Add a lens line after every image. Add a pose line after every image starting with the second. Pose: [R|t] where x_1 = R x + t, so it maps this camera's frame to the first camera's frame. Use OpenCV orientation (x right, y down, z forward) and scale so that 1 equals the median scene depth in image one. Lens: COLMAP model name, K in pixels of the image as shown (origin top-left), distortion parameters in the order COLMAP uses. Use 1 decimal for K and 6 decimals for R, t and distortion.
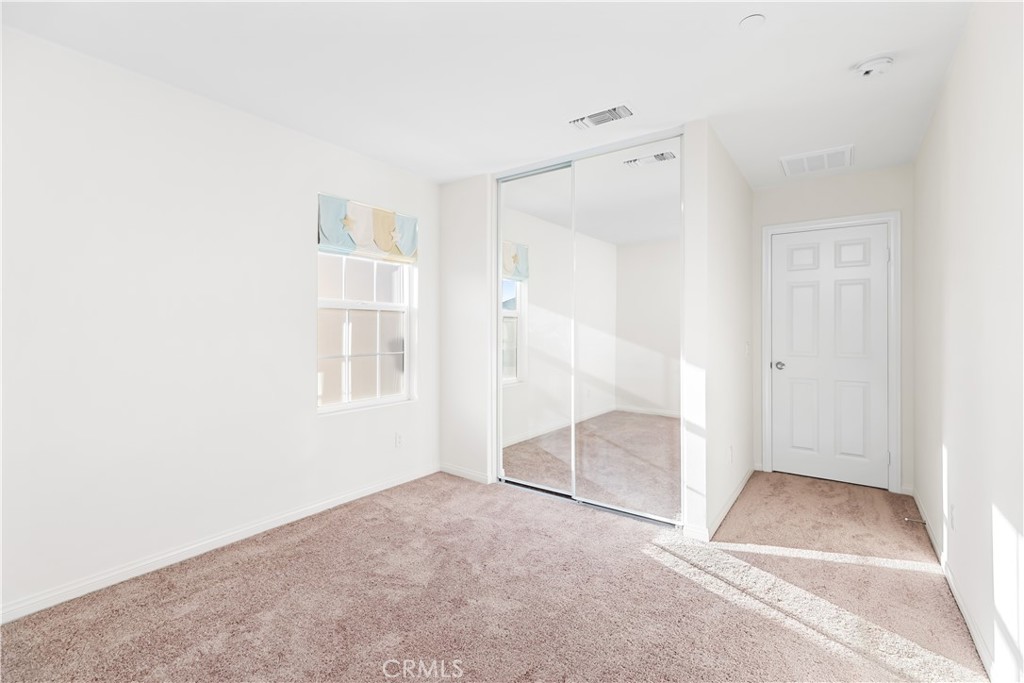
lens RADIAL K [[456.8, 0, 507.3], [0, 456.8, 332.4], [0, 0, 1]] dist [0.002123, 0.000175]
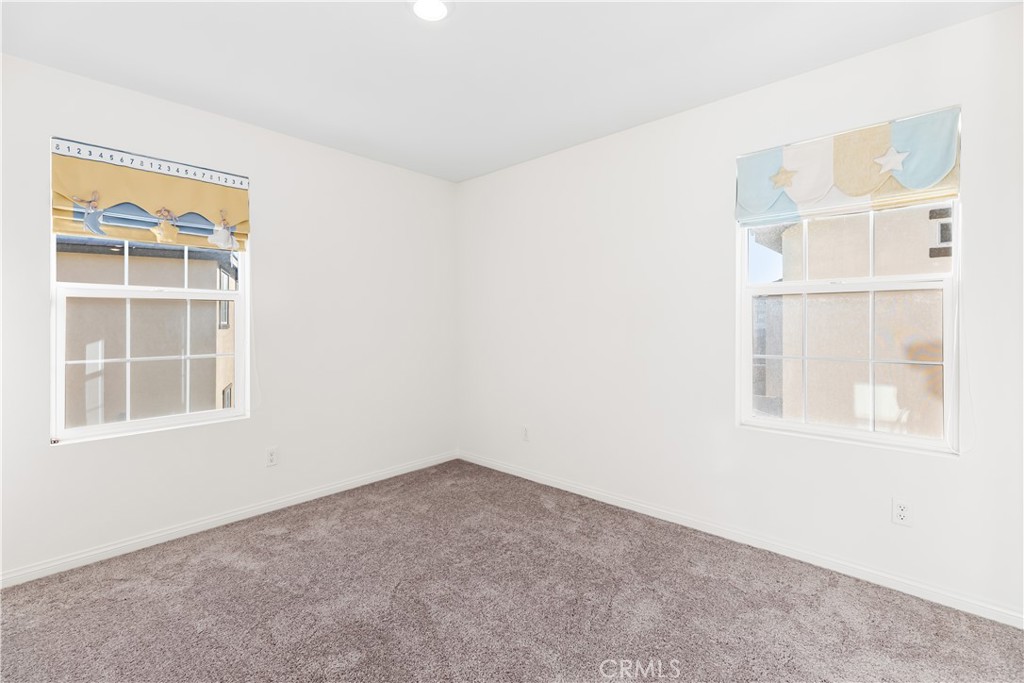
lens RADIAL K [[456.8, 0, 507.3], [0, 456.8, 332.4], [0, 0, 1]] dist [0.002123, 0.000175]
pose [[-0.099556, 0.019244, -0.994846, 0.385434], [-0.016810, 0.999638, 0.021019, 0.002174], [0.994890, 0.018816, -0.099196, 0.571716]]
